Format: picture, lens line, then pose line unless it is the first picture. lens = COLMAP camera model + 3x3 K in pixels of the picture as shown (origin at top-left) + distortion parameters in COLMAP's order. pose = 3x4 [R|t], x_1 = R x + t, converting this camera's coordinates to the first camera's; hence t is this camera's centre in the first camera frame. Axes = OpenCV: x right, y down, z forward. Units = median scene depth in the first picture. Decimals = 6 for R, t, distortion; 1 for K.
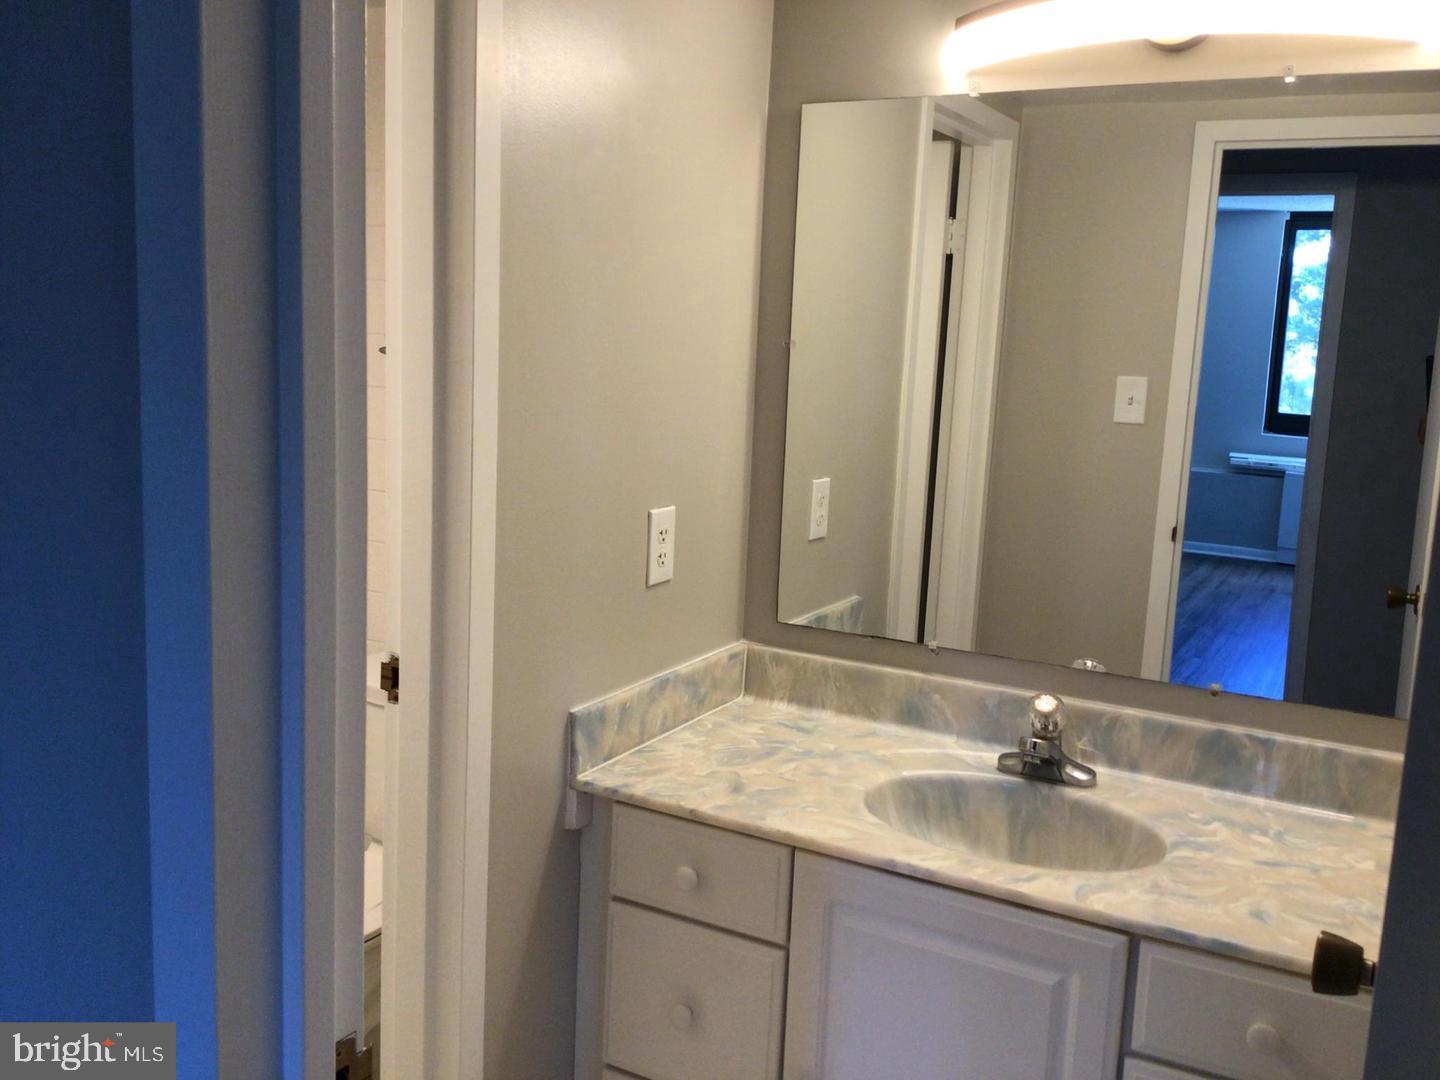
lens RADIAL K [[1310.0, 0, 719.6], [0, 1310.0, 546.7], [0, 0, 1]] dist [0.088580, -0.148441]
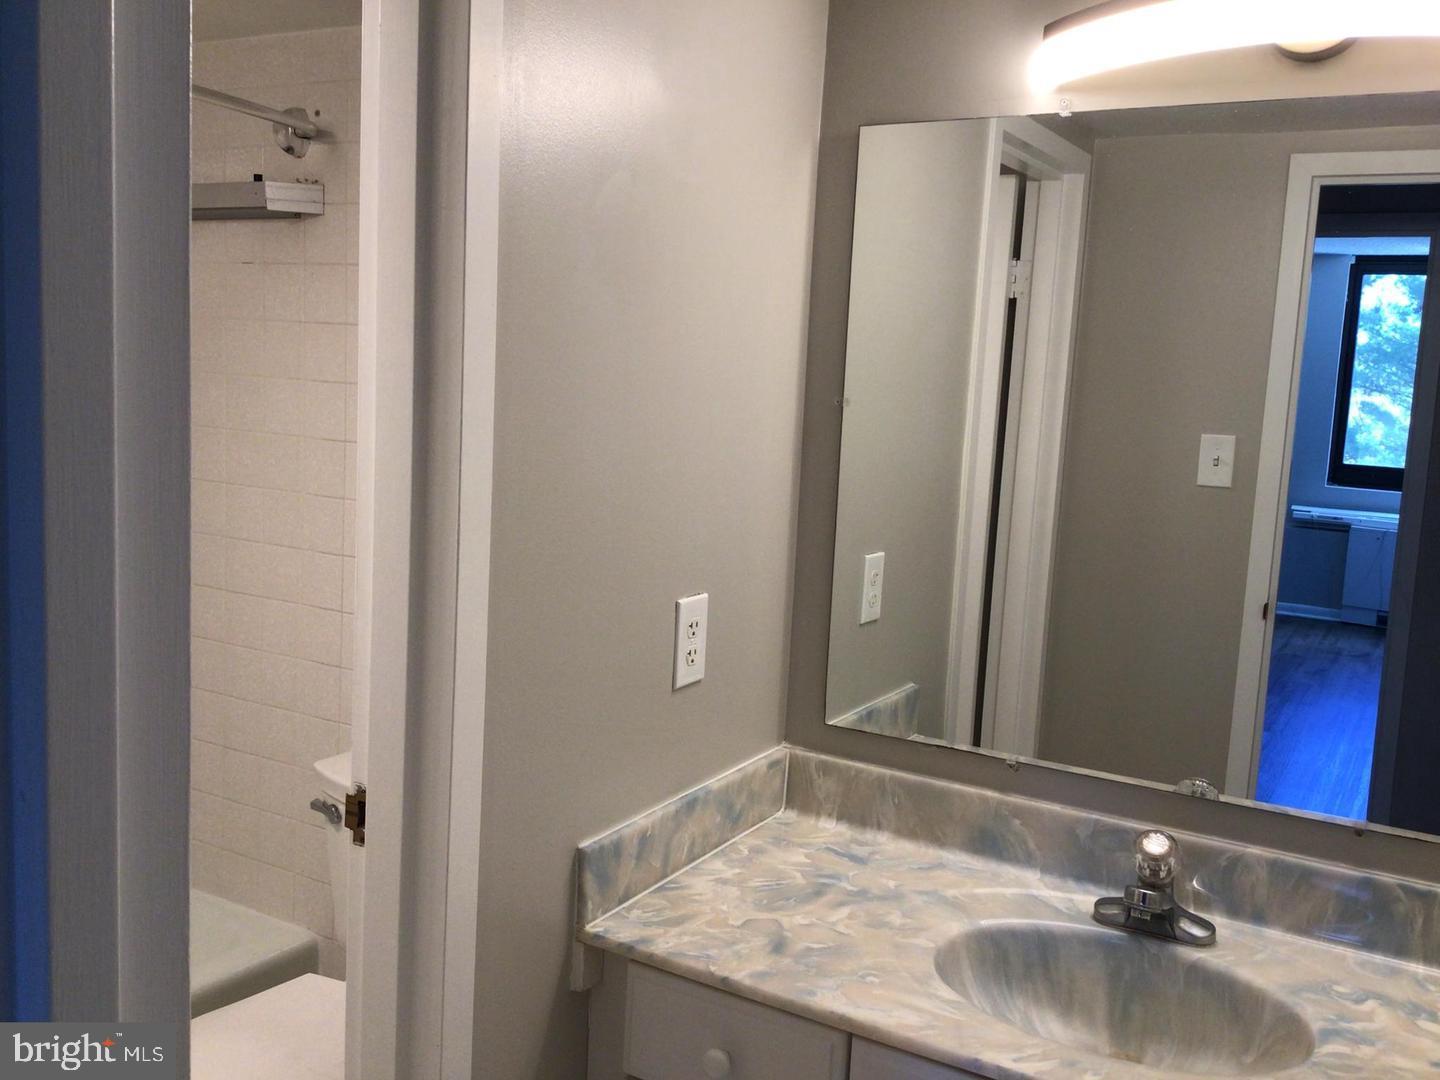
lens RADIAL K [[1310.0, 0, 719.6], [0, 1310.0, 546.7], [0, 0, 1]] dist [0.088580, -0.148441]
pose [[0.999640, 0.010500, -0.024675, -0.005759], [-0.011222, 0.999507, -0.029312, -0.037147], [0.024355, 0.029578, 0.999266, 0.155485]]
